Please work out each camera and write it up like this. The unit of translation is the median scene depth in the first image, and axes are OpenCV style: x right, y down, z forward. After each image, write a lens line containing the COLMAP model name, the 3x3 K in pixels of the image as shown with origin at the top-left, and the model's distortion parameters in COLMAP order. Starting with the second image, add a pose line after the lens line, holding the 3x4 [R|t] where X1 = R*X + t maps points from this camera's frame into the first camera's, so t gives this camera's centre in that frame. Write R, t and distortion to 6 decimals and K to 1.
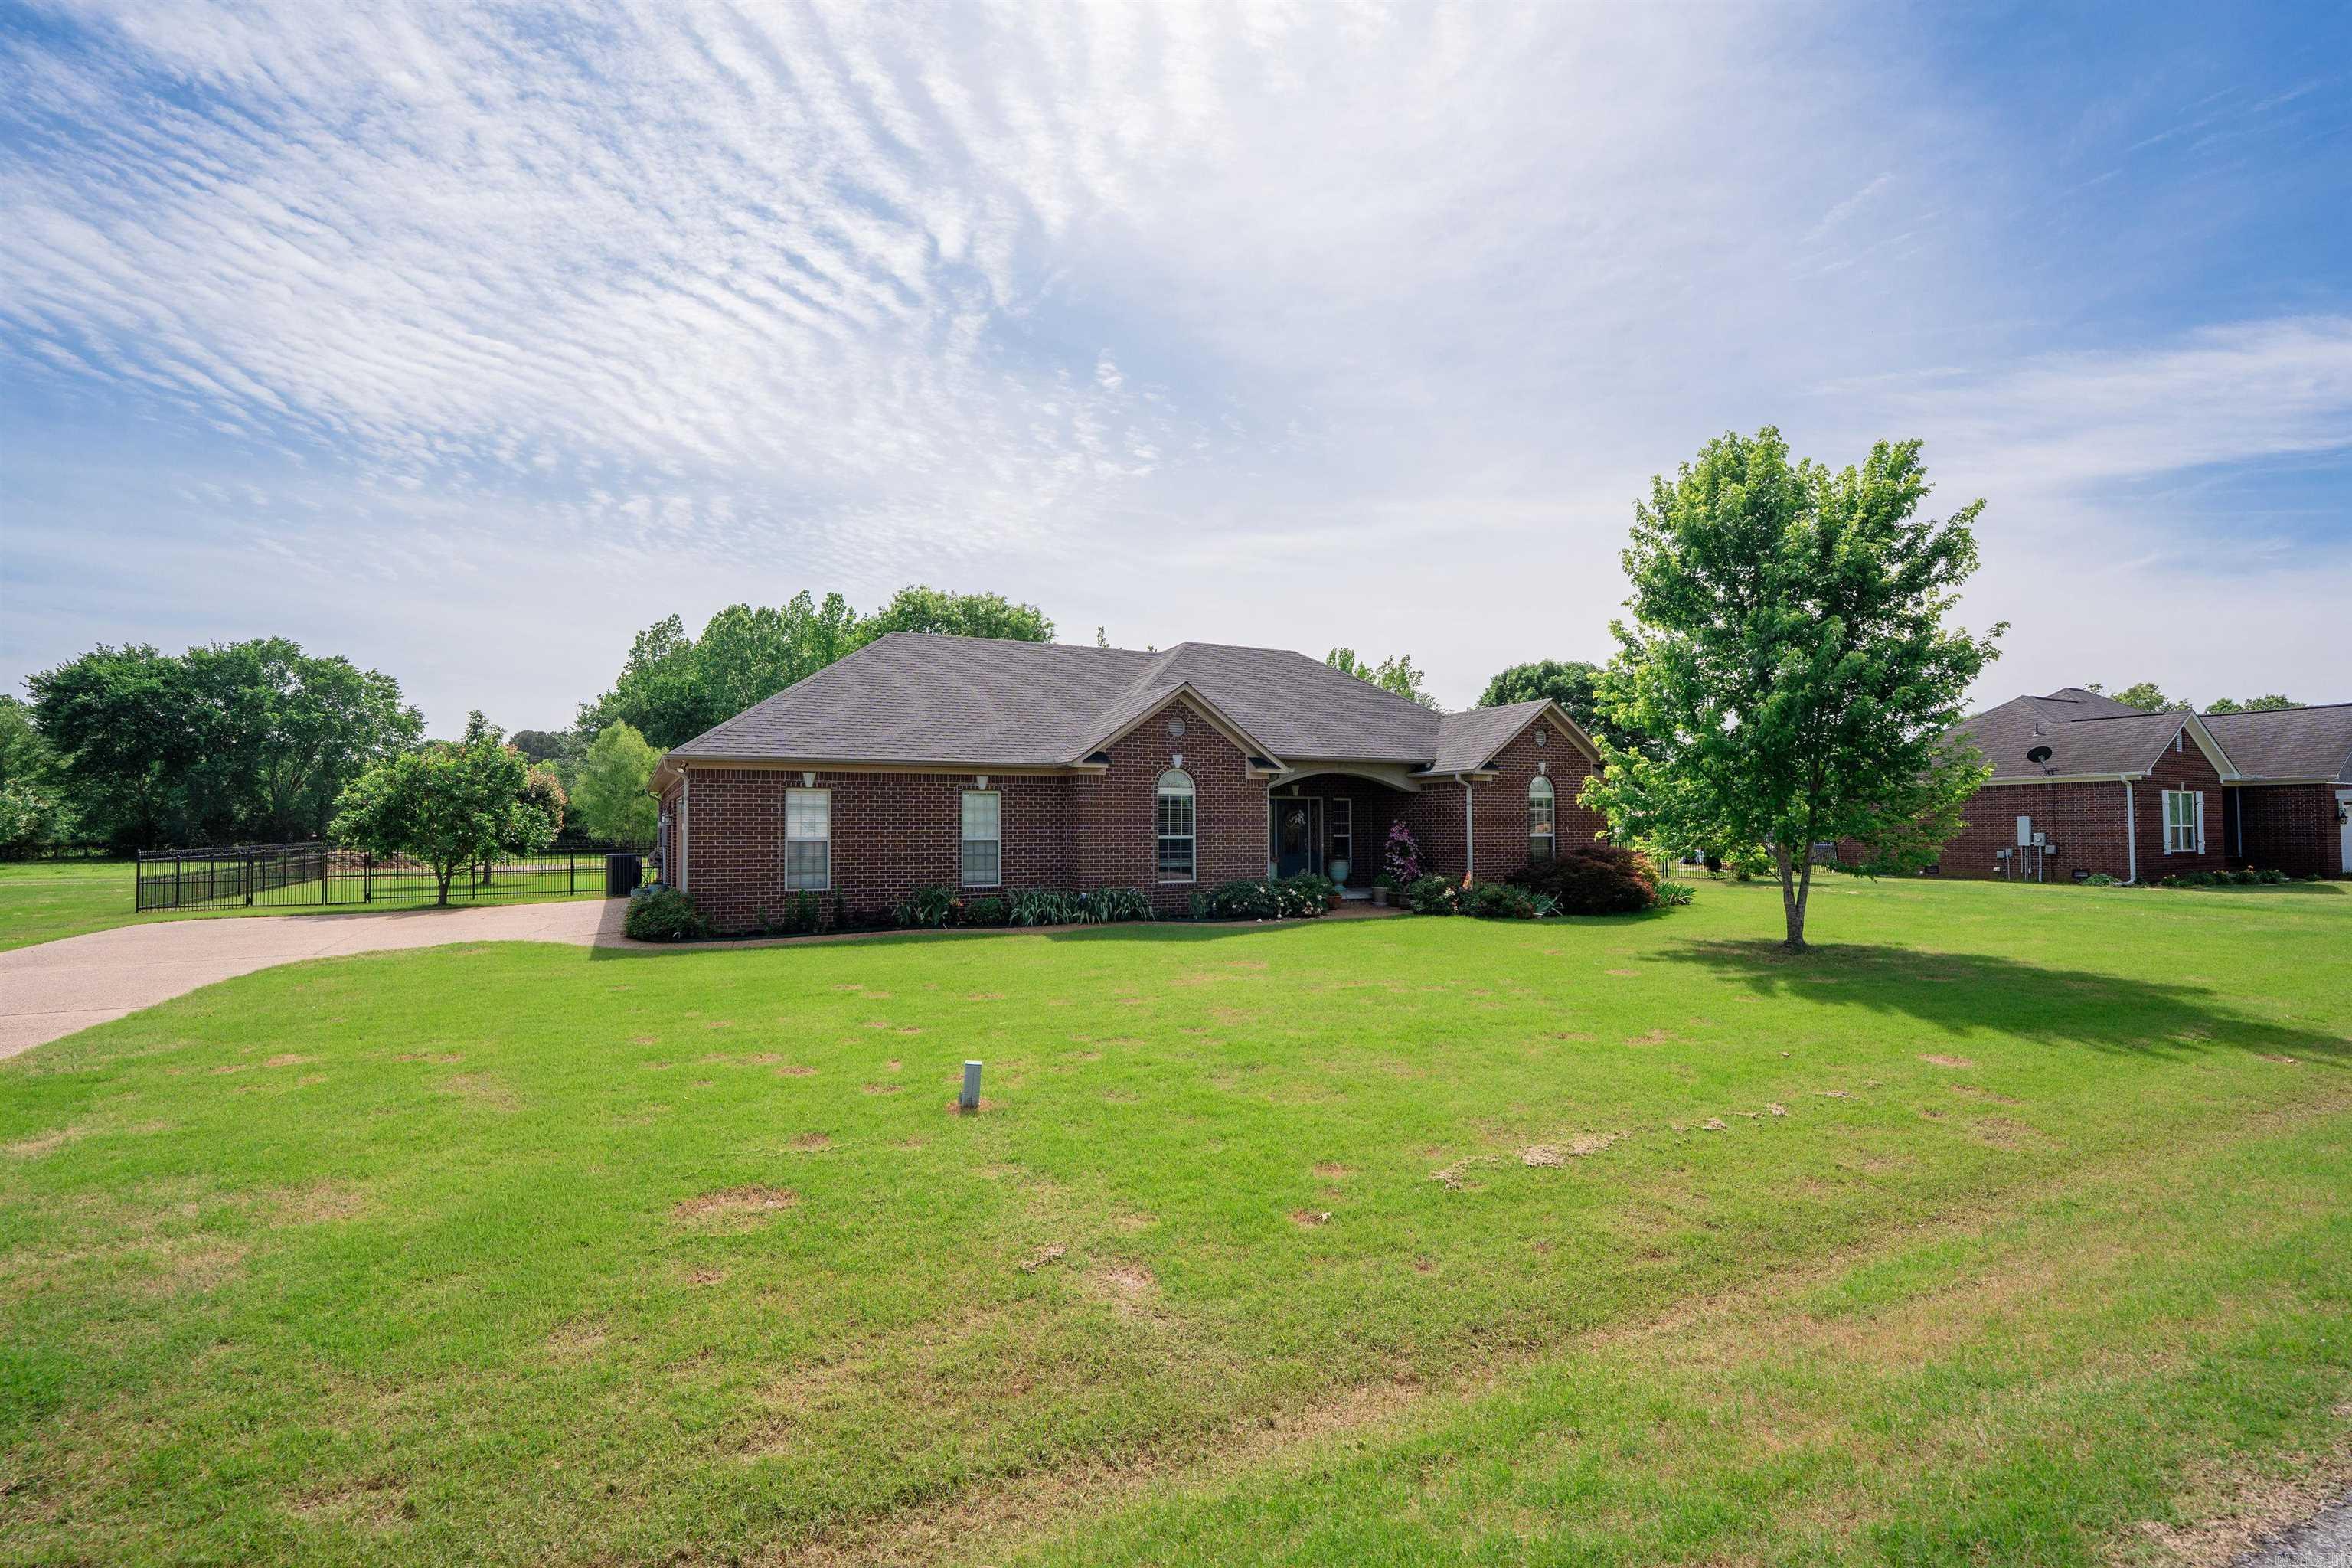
lens RADIAL K [[1111.6, 0, 1179.8], [0, 1111.6, 791.8], [0, 0, 1]] dist [-0.041557, 0.014230]
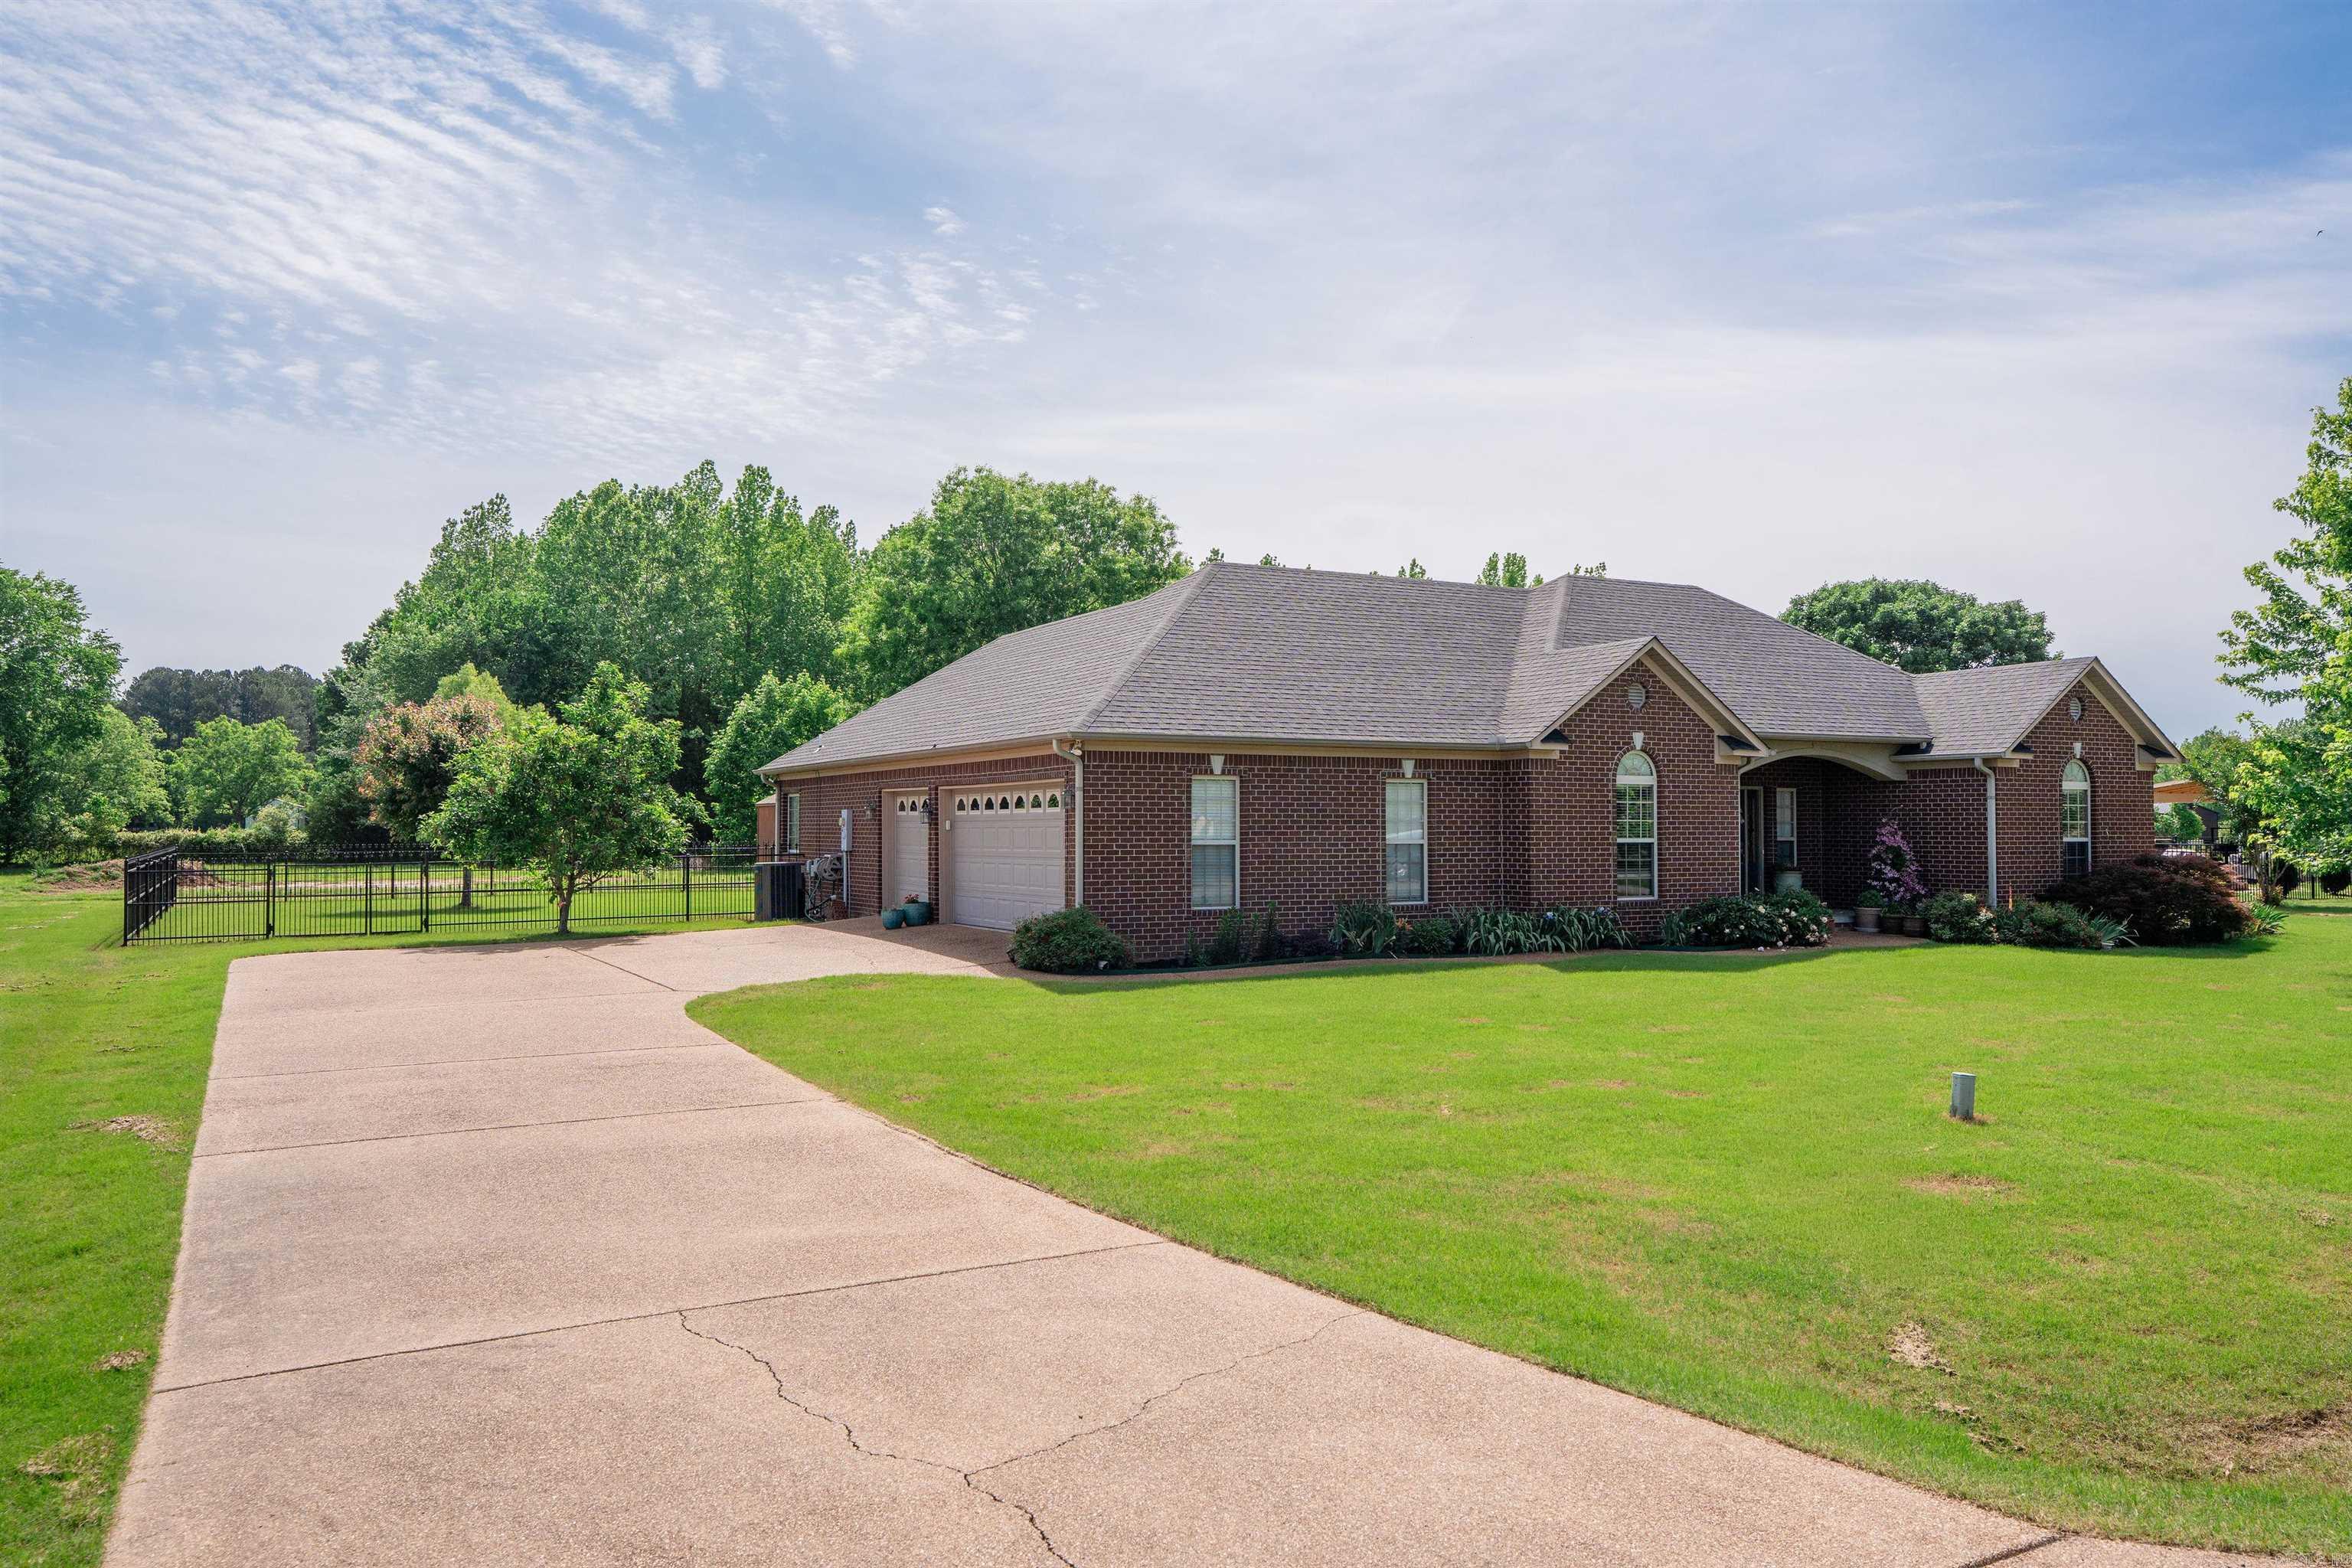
lens RADIAL K [[1748.4, 0, 1208.9], [0, 1748.4, 792.2], [0, 0, 1]] dist [0.014868, 0.034650]
pose [[0.999691, 0.003349, 0.024626, -0.312331], [-0.003676, 0.999906, 0.013240, -0.006825], [-0.024580, -0.013327, 0.999609, -0.185251]]
